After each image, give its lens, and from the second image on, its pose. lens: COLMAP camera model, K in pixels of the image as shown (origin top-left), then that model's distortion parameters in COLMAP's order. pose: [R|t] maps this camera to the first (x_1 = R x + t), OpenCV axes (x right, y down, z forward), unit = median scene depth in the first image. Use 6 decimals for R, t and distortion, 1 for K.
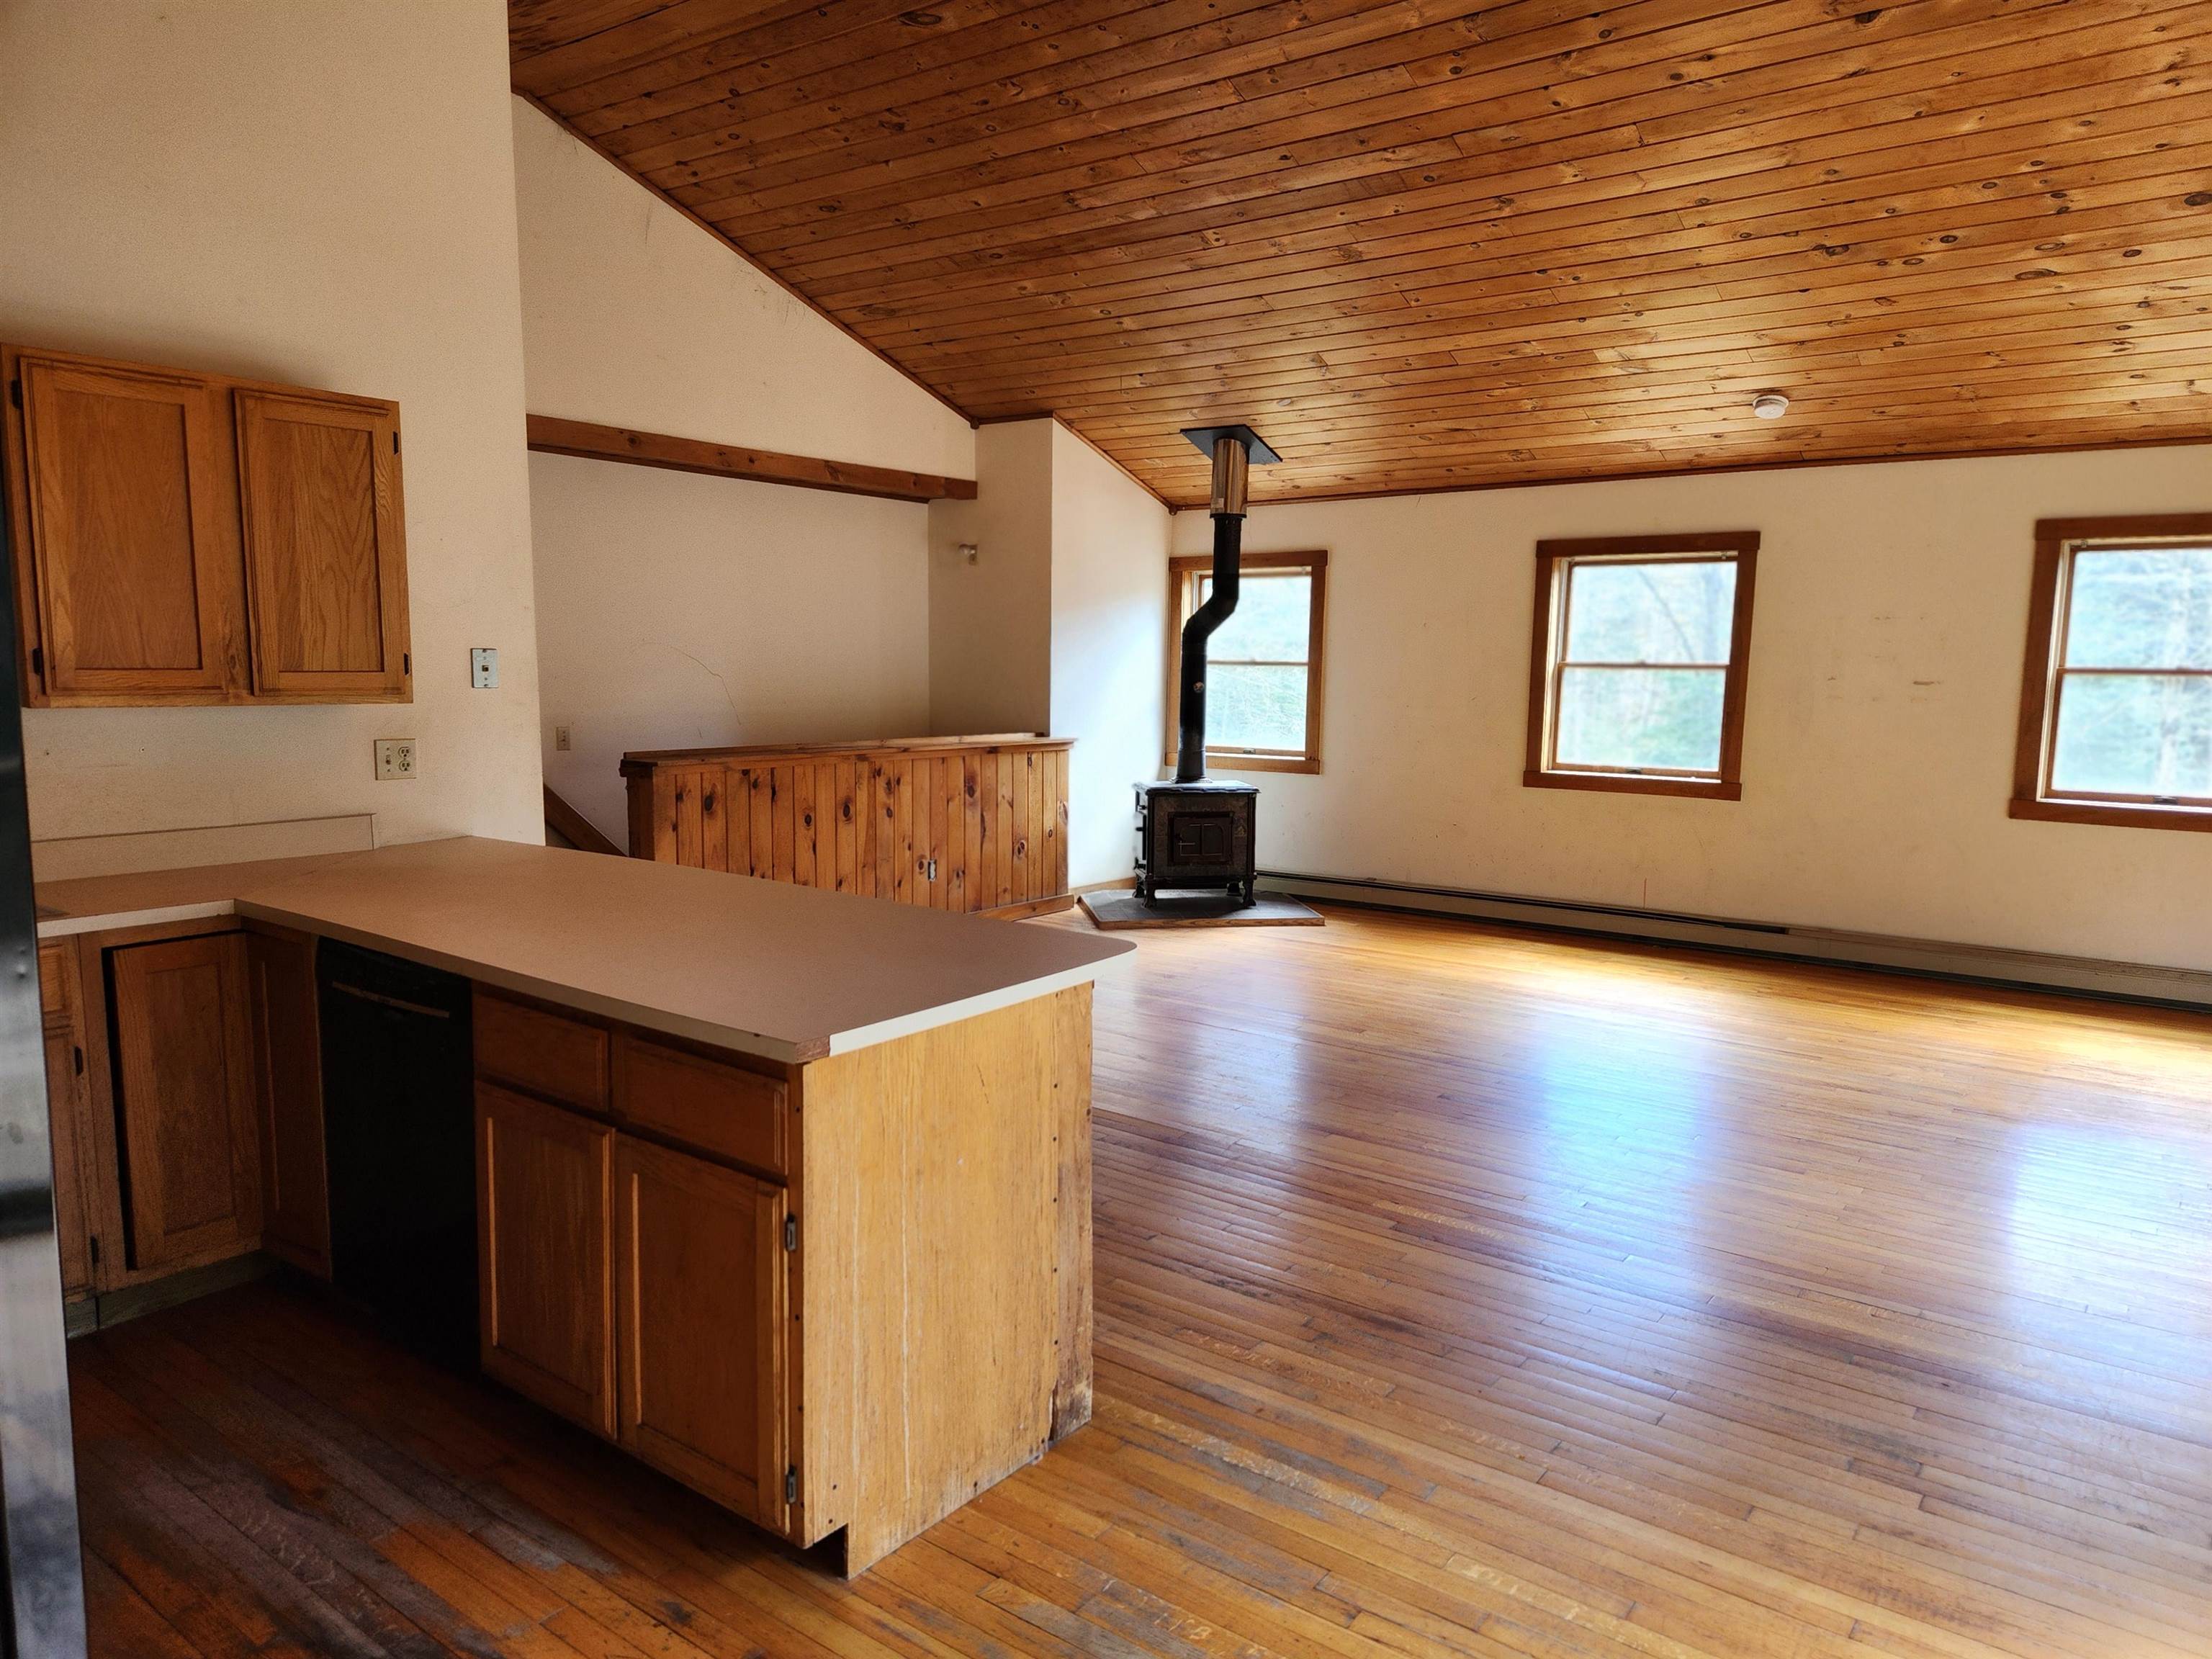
lens RADIAL K [[1497.8, 0, 1127.6], [0, 1497.8, 840.9], [0, 0, 1]] dist [0.064881, -0.051159]
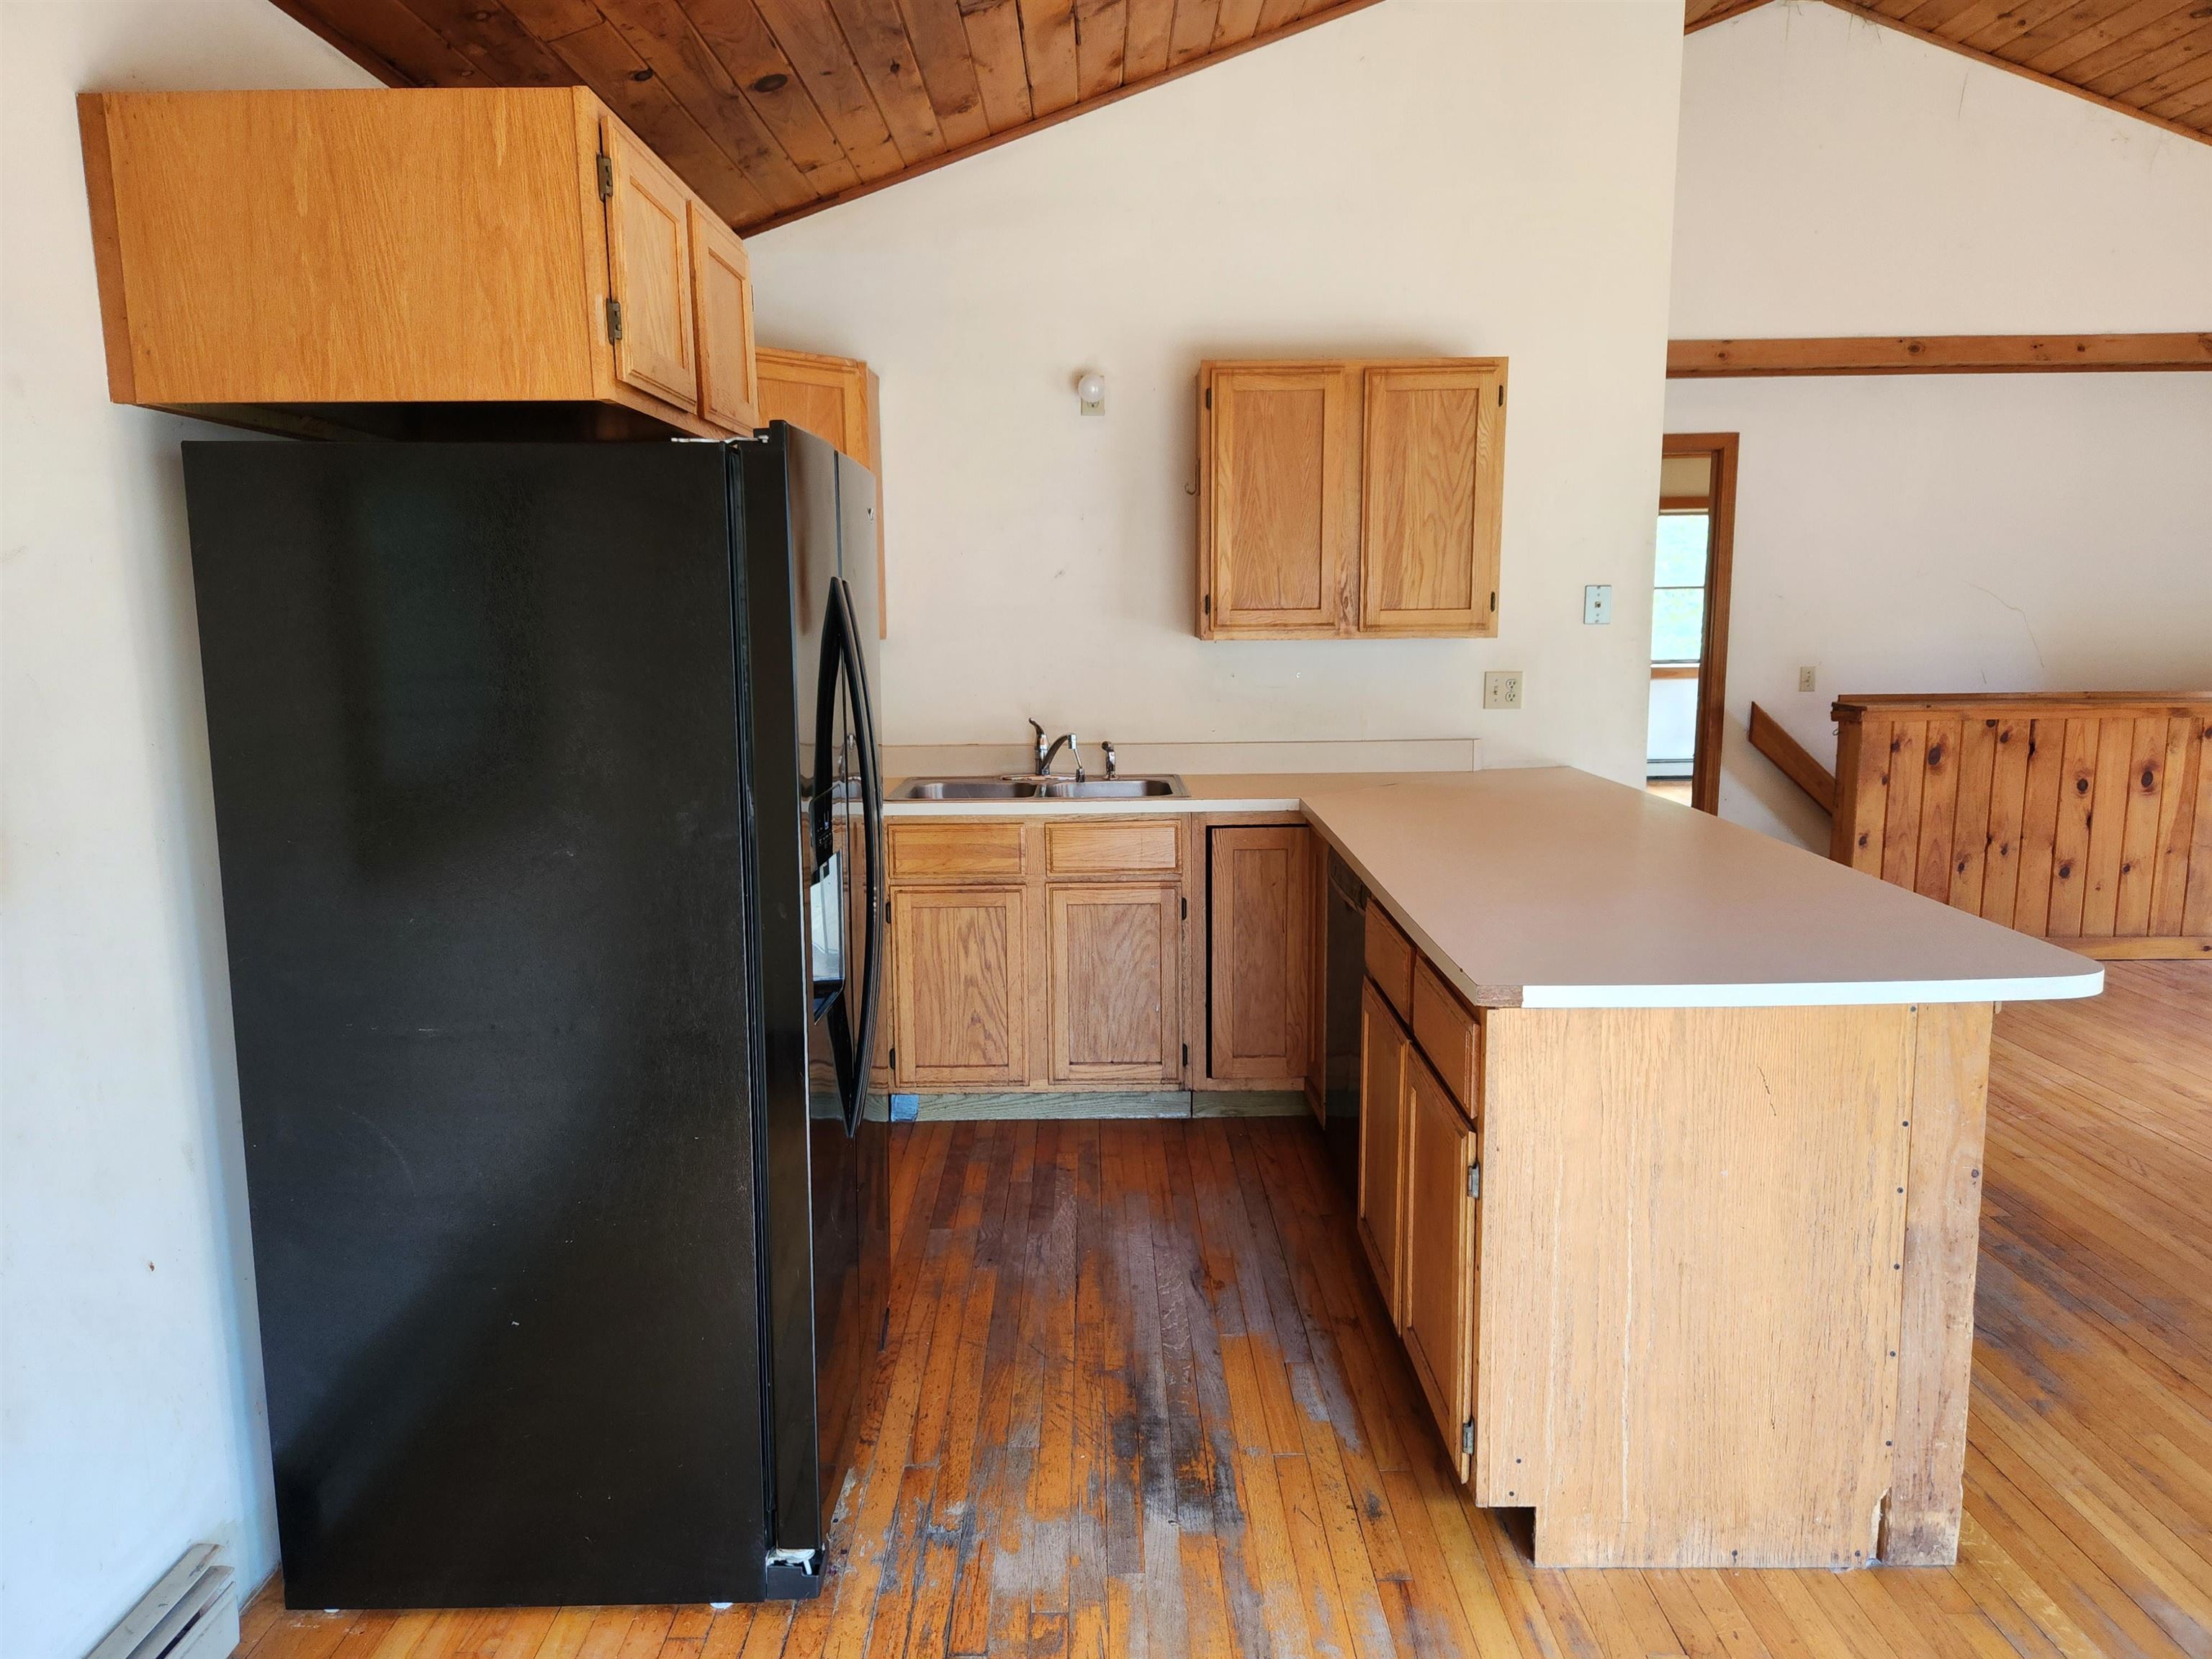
lens RADIAL K [[1497.8, 0, 1082.1], [0, 1497.8, 814.2], [0, 0, 1]] dist [0.064881, -0.051159]
pose [[0.593798, 0.099271, -0.798467, 0.173709], [-0.083492, 0.994605, 0.061566, -0.005559], [0.800271, 0.030108, 0.598883, 0.096520]]
